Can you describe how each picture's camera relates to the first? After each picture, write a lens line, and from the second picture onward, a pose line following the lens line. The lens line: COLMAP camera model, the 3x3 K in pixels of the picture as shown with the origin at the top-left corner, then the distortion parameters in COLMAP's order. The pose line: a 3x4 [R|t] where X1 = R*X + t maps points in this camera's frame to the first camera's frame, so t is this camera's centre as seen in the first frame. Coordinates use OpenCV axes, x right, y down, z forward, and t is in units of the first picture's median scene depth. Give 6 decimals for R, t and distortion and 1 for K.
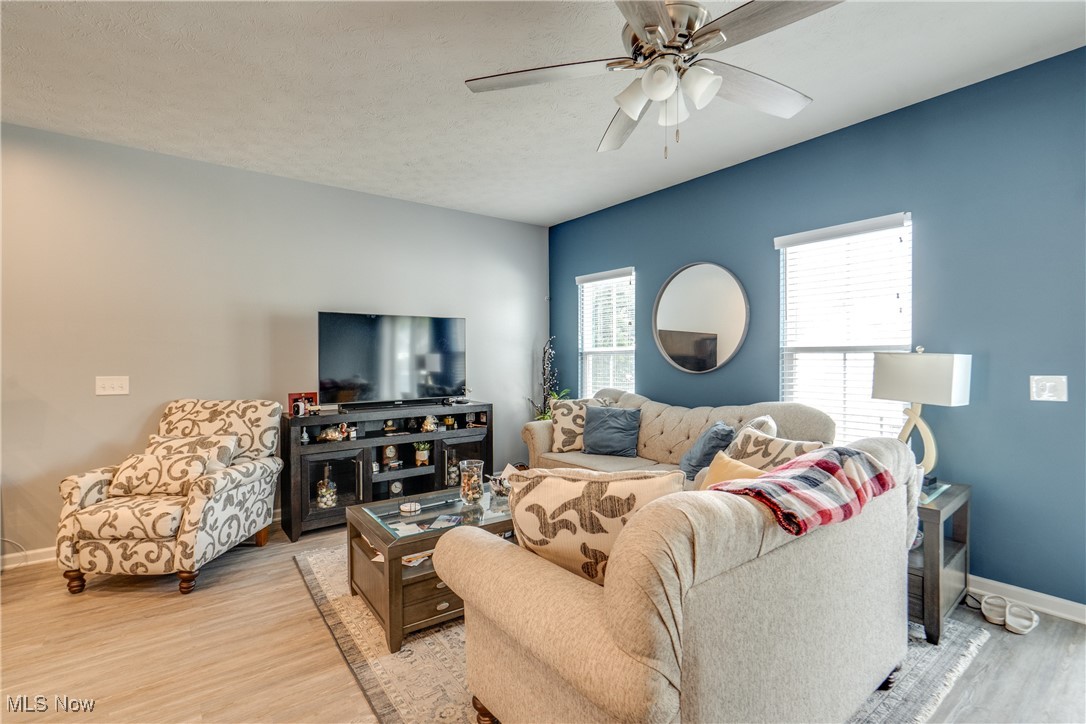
lens RADIAL K [[494.4, 0, 543.3], [0, 494.4, 363.7], [0, 0, 1]] dist [-0.005021, 0.001158]
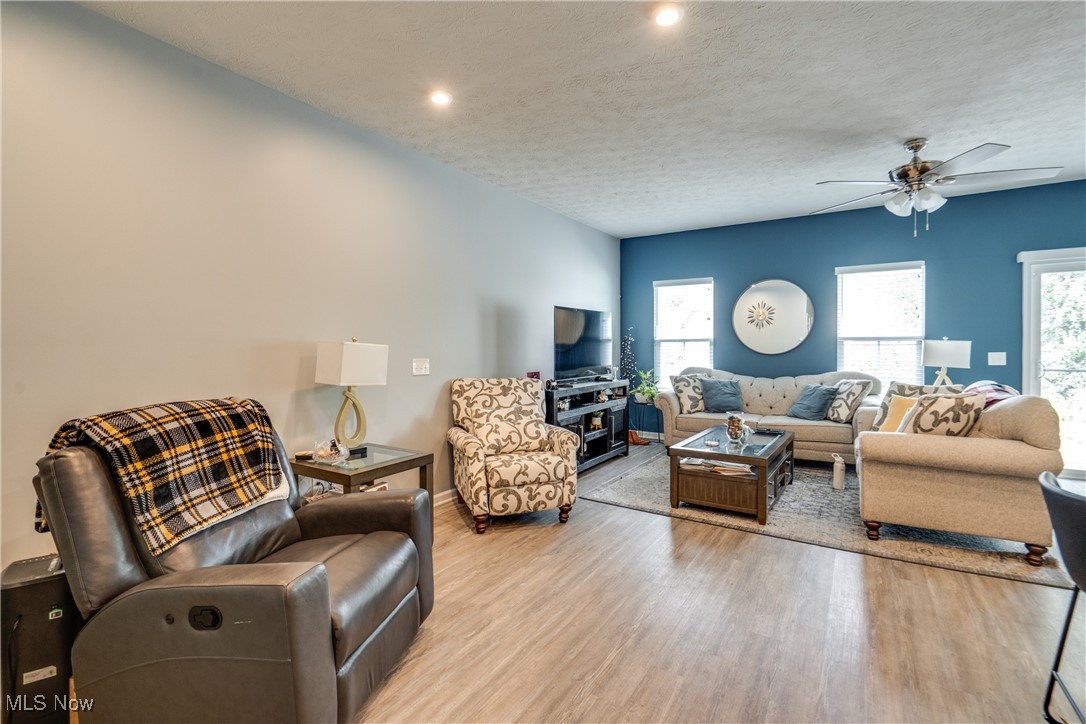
lens RADIAL K [[494.4, 0, 550.8], [0, 494.4, 358.1], [0, 0, 1]] dist [-0.005021, 0.001158]
pose [[0.937522, -0.008695, 0.347816, -1.064474], [0.004975, 0.999920, 0.011586, 0.012785], [-0.347889, -0.009132, 0.937491, -0.186003]]
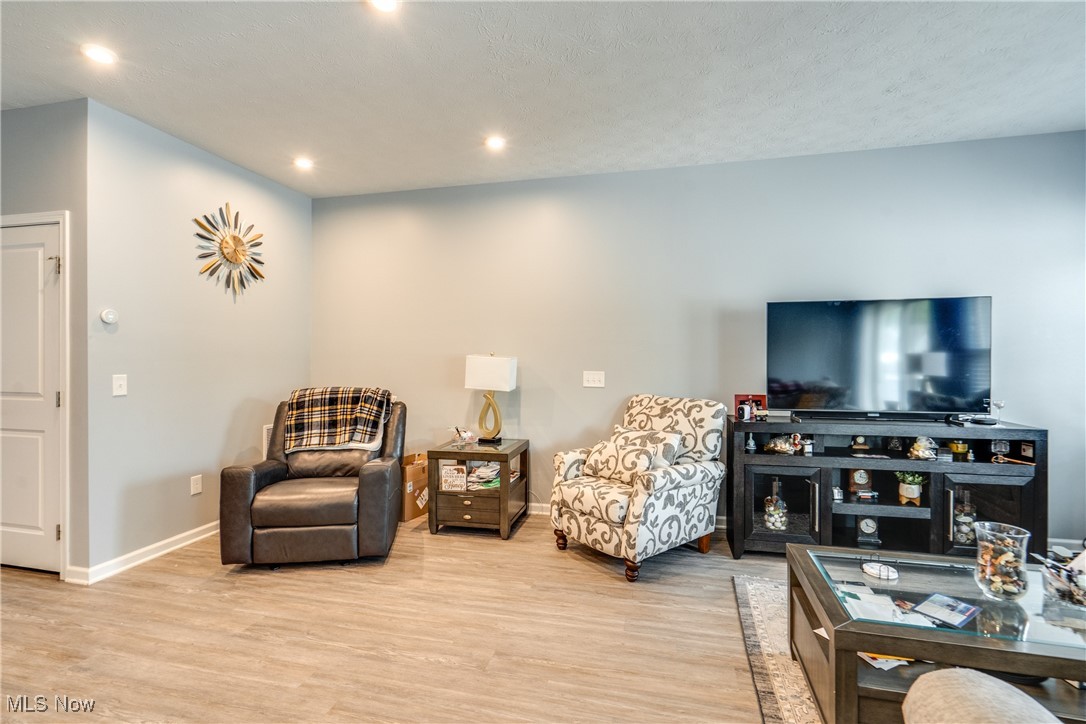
lens RADIAL K [[494.4, 0, 545.2], [0, 494.4, 363.5], [0, 0, 1]] dist [-0.005021, 0.001158]
pose [[0.626865, 0.008820, -0.779078, -0.026015], [-0.011270, 0.999934, 0.002252, 0.005309], [0.779046, 0.007368, 0.626923, 0.178564]]
